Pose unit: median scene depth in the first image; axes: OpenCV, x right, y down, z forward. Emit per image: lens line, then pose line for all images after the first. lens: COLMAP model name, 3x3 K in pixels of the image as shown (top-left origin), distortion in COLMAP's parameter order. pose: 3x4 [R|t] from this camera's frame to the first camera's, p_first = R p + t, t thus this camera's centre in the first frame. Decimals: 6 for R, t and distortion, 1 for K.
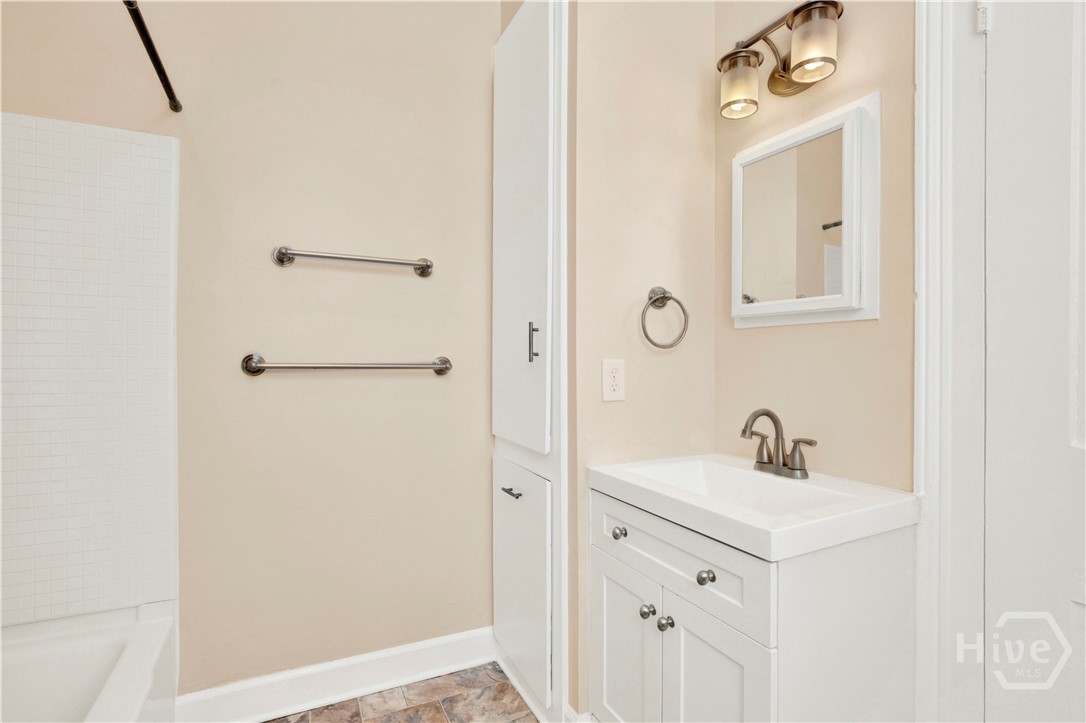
lens RADIAL K [[515.5, 0, 545.6], [0, 515.5, 361.7], [0, 0, 1]] dist [-0.024489, 0.000222]
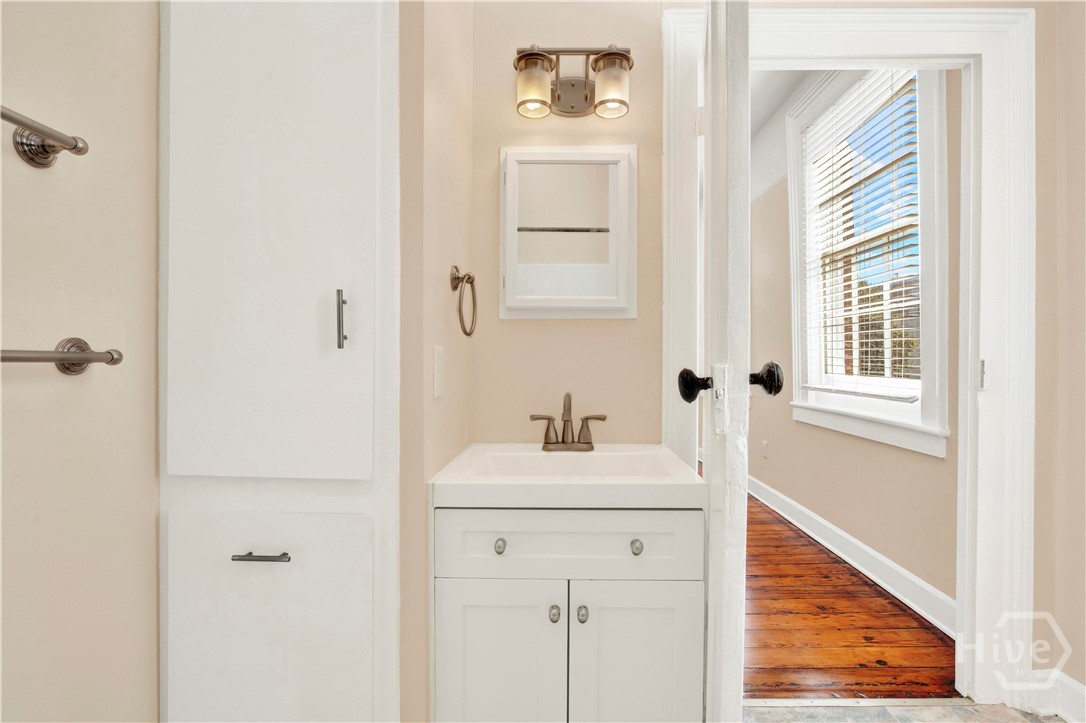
lens RADIAL K [[523.1, 0, 555.8], [0, 523.1, 357.5], [0, 0, 1]] dist [-0.034495, 0.006857]
pose [[0.457977, -0.001544, 0.888963, -0.547654], [0.003744, 0.999993, -0.000192, 0.014381], [-0.888956, 0.003416, 0.457979, 0.470950]]
